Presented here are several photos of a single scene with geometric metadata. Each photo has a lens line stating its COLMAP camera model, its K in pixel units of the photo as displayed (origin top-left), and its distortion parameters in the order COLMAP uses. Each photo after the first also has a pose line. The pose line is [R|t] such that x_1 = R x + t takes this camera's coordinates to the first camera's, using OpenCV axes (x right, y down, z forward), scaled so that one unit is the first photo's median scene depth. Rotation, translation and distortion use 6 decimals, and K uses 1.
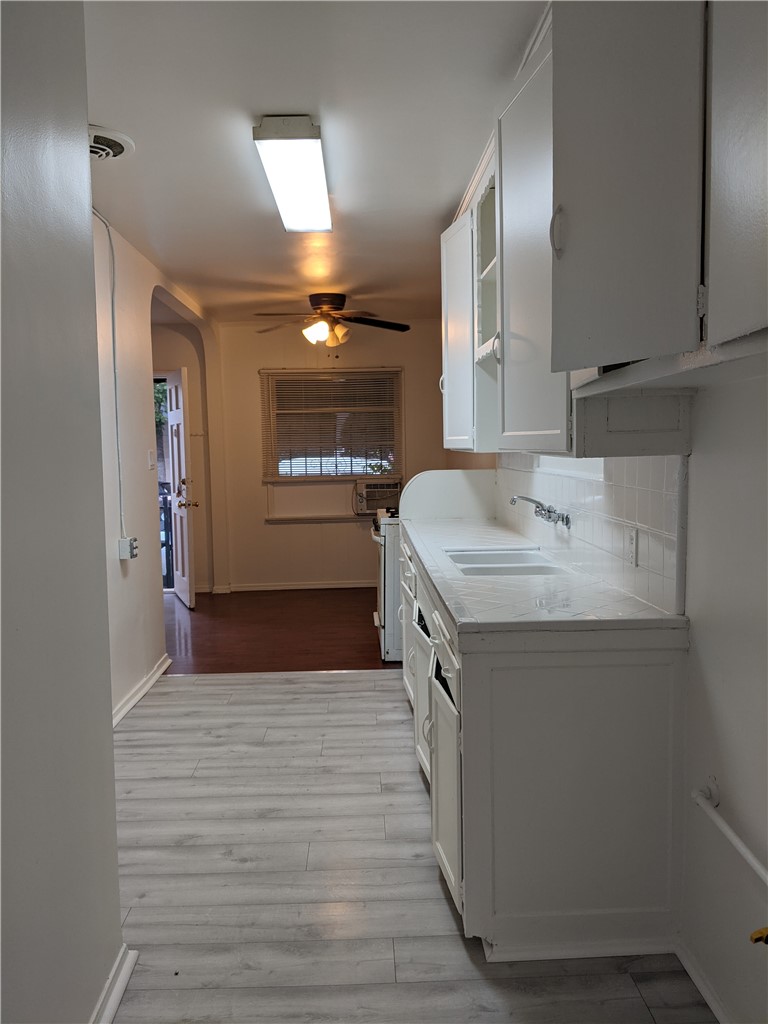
lens RADIAL K [[815.9, 0, 384.0], [0, 815.9, 512.0], [0, 0, 1]] dist [0.000043, -0.000397]
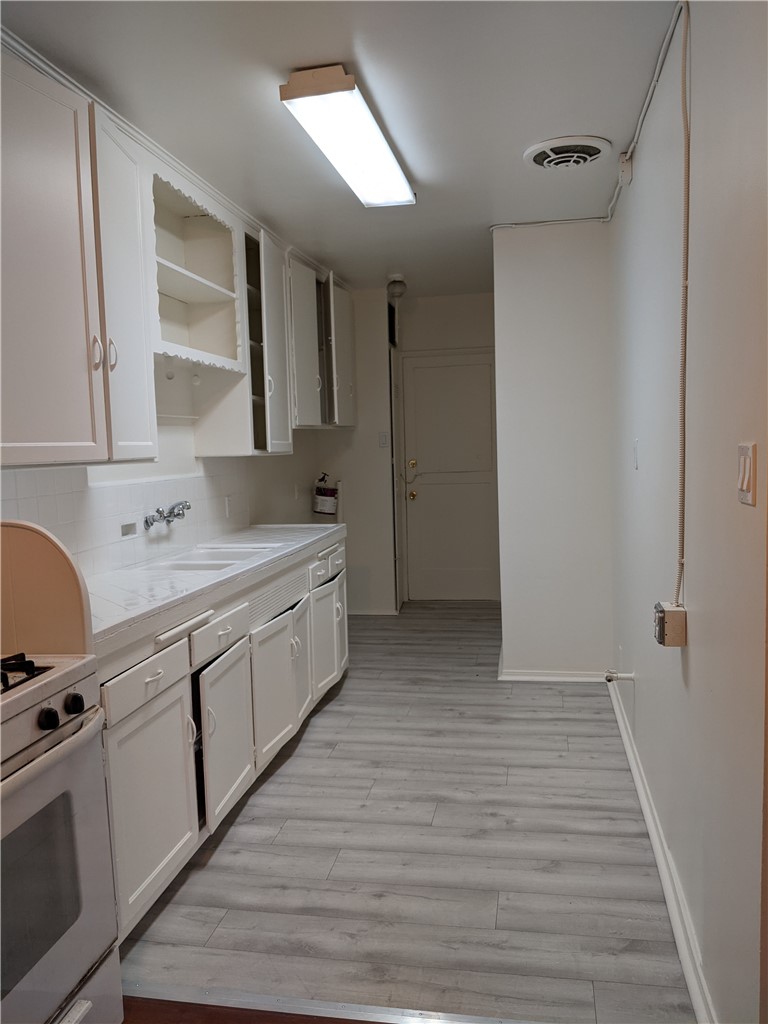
lens RADIAL K [[815.9, 0, 384.0], [0, 815.9, 512.0], [0, 0, 1]] dist [0.000043, -0.000397]
pose [[-0.975396, 0.025642, 0.218962, -0.292713], [0.062952, 0.984255, 0.165167, -0.150521], [-0.211279, 0.174887, -0.961653, 1.808580]]
